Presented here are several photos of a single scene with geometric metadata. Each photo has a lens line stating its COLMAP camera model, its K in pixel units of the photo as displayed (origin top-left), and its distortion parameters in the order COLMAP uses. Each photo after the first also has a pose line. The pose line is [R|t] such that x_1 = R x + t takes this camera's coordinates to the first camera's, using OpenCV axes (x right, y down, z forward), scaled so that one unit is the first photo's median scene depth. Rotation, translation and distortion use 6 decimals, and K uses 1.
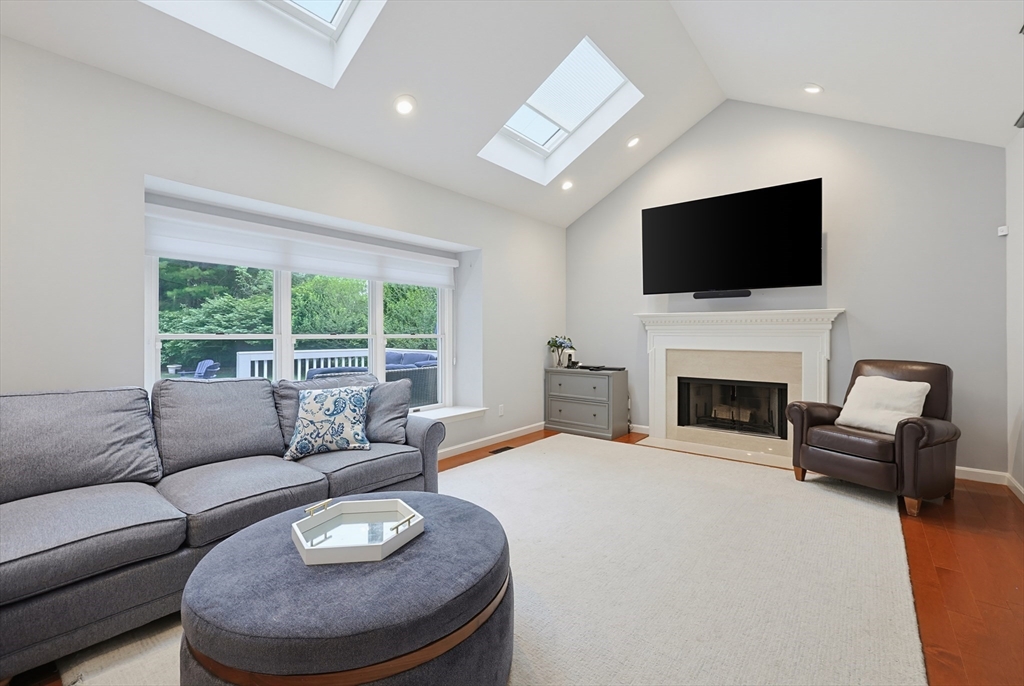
lens RADIAL K [[437.7, 0, 523.6], [0, 437.7, 337.6], [0, 0, 1]] dist [-0.001657, -0.000047]
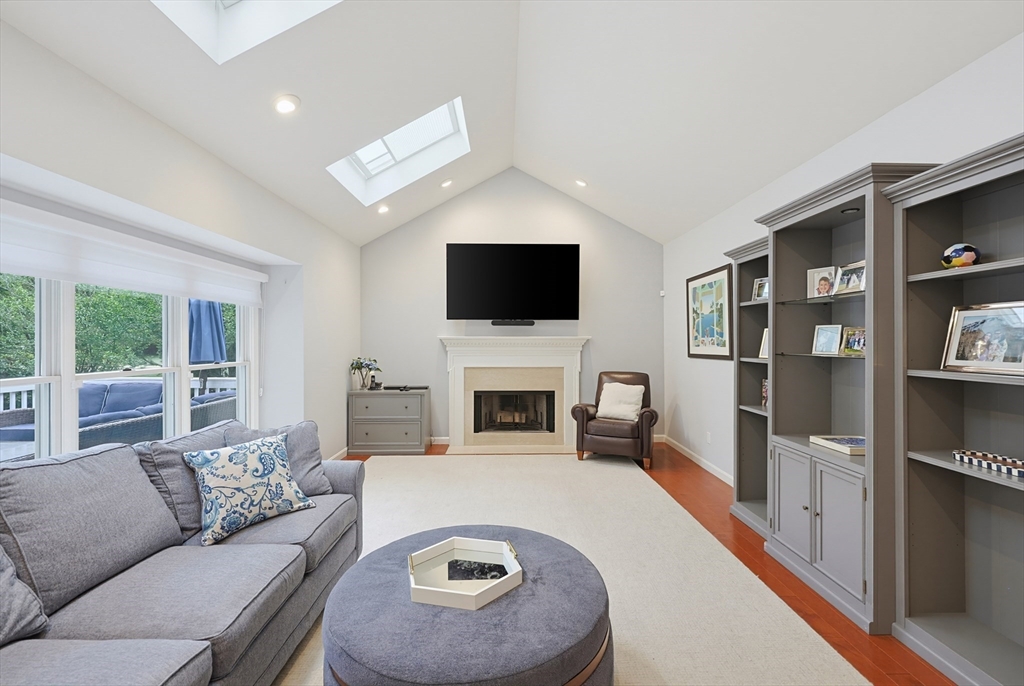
lens RADIAL K [[437.6, 0, 512.0], [0, 437.6, 343.0], [0, 0, 1]] dist [0.001433, 0.000435]
pose [[0.774798, -0.003887, 0.632197, -0.371002], [0.007003, 0.999973, -0.002434, -0.042089], [-0.632171, 0.006313, 0.774804, 0.039643]]
